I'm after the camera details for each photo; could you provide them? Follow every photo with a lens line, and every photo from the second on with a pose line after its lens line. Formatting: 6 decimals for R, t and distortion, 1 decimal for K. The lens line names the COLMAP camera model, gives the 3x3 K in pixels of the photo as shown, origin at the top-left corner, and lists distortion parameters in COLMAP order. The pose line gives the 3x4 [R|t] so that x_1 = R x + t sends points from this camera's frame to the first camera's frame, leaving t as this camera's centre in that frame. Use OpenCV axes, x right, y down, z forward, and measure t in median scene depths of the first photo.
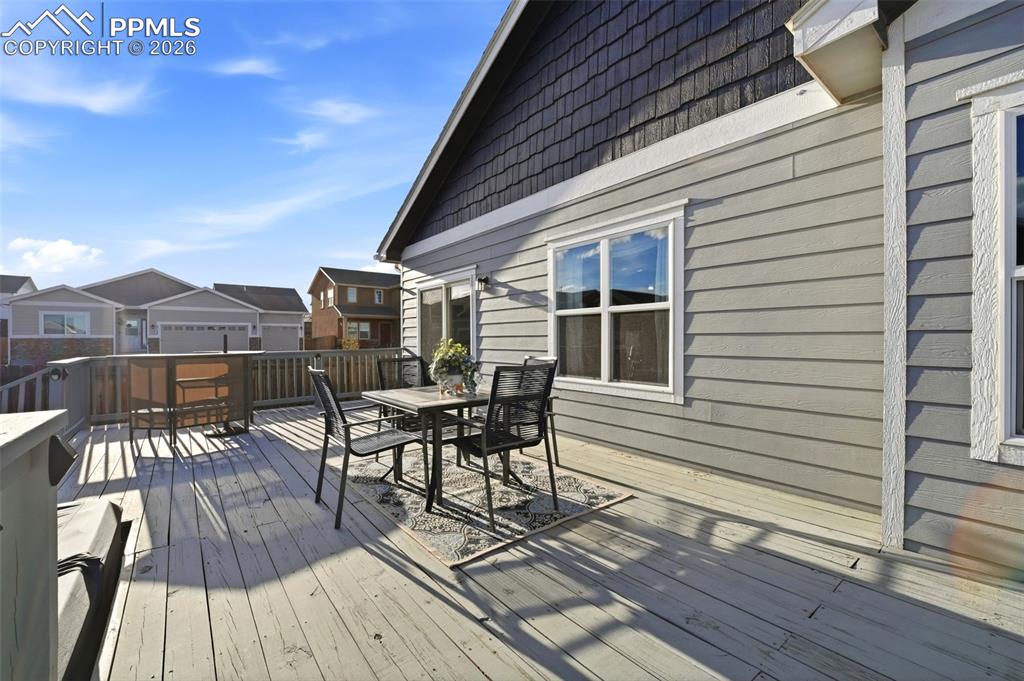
lens RADIAL K [[431.5, 0, 502.3], [0, 431.5, 343.7], [0, 0, 1]] dist [-0.004974, -0.006764]
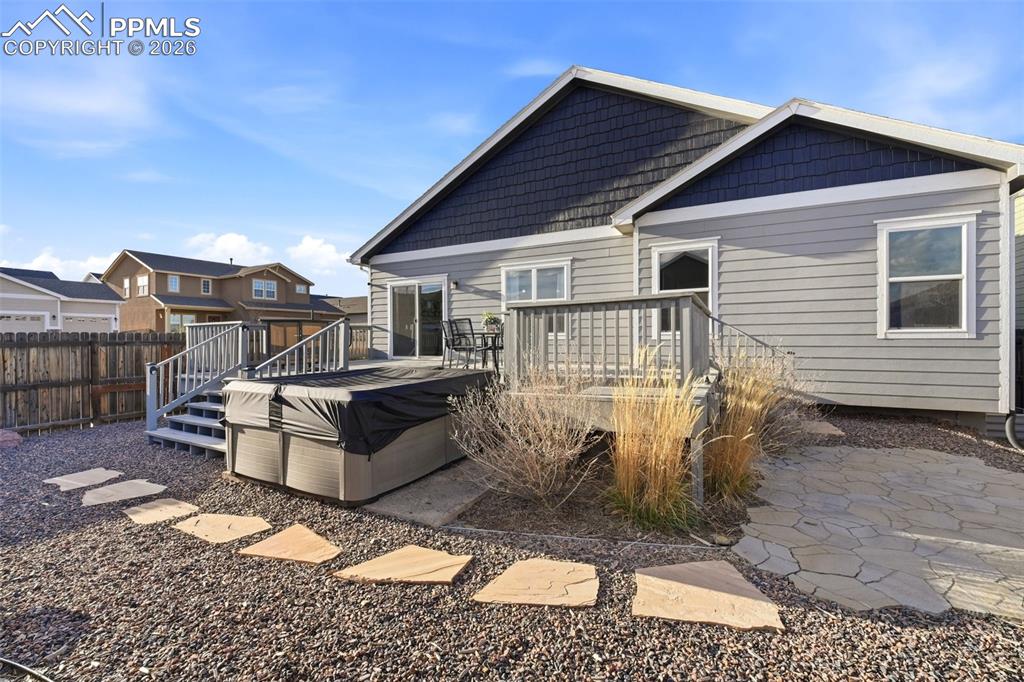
lens RADIAL K [[431.5, 0, 512.6], [0, 431.5, 338.6], [0, 0, 1]] dist [-0.004974, -0.006764]
pose [[0.907366, -0.002820, 0.420333, -0.930348], [0.007599, 0.999924, -0.009695, 0.156863], [-0.420274, 0.011991, 0.907318, -1.109922]]
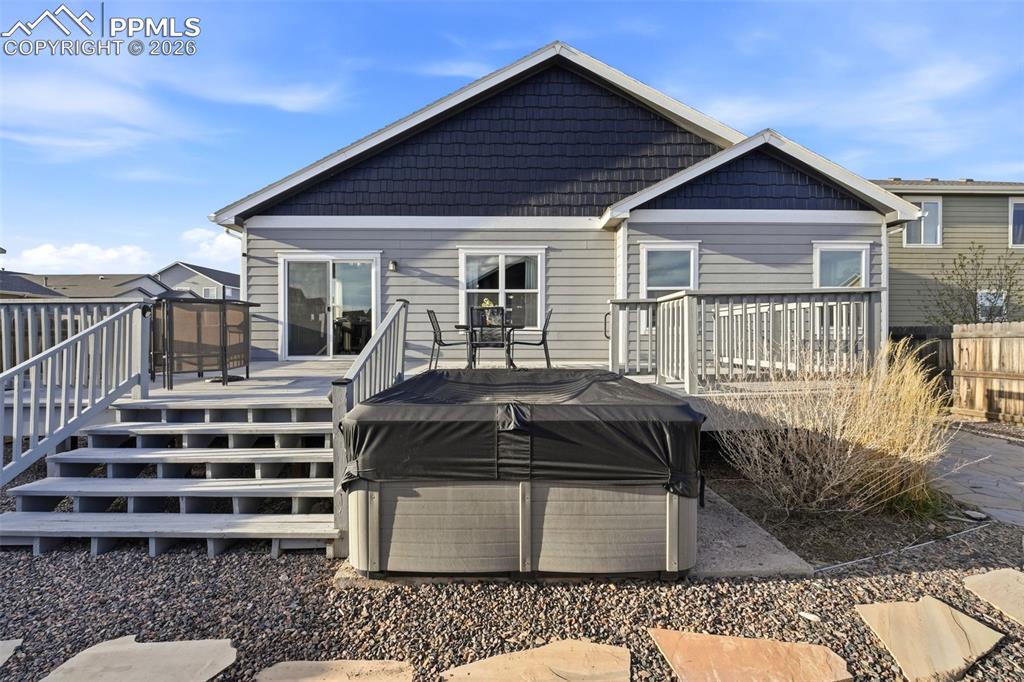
lens RADIAL K [[431.5, 0, 517.3], [0, 431.5, 336.3], [0, 0, 1]] dist [-0.004974, -0.006764]
pose [[0.594305, -0.001665, 0.804238, -1.531499], [0.006622, 0.999974, -0.002823, 0.158153], [-0.804213, 0.007003, 0.594300, -0.253060]]
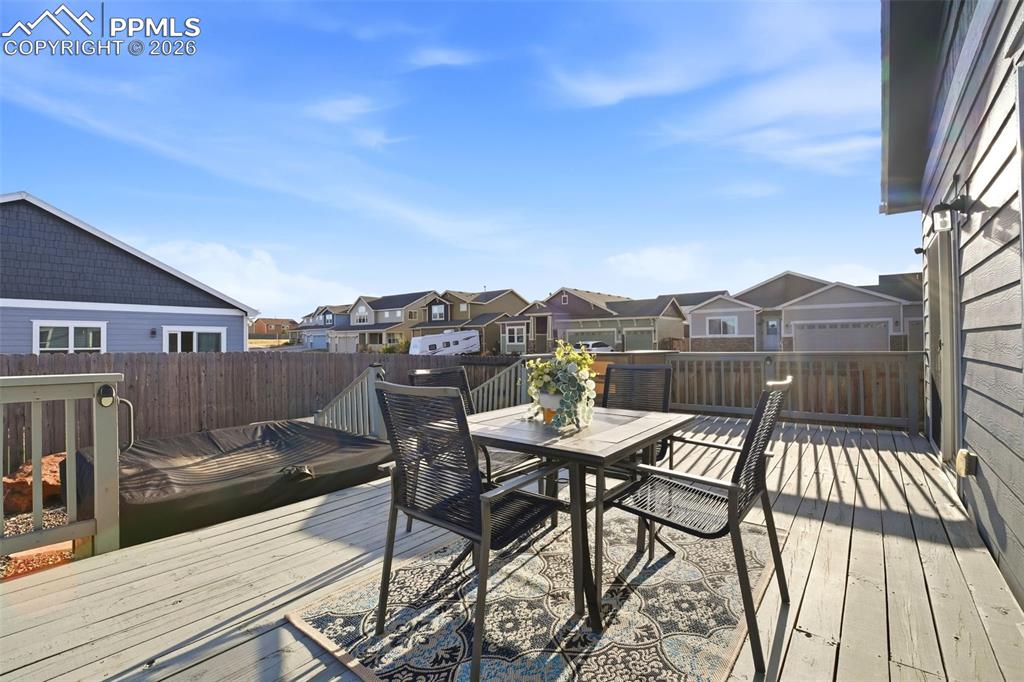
lens RADIAL K [[431.5, 0, 512.8], [0, 431.5, 338.5], [0, 0, 1]] dist [-0.004974, -0.006764]
pose [[0.228590, -0.003764, -0.973516, 0.484811], [-0.004189, 0.999979, -0.004850, -0.009958], [0.973514, 0.005186, 0.228569, 0.758199]]
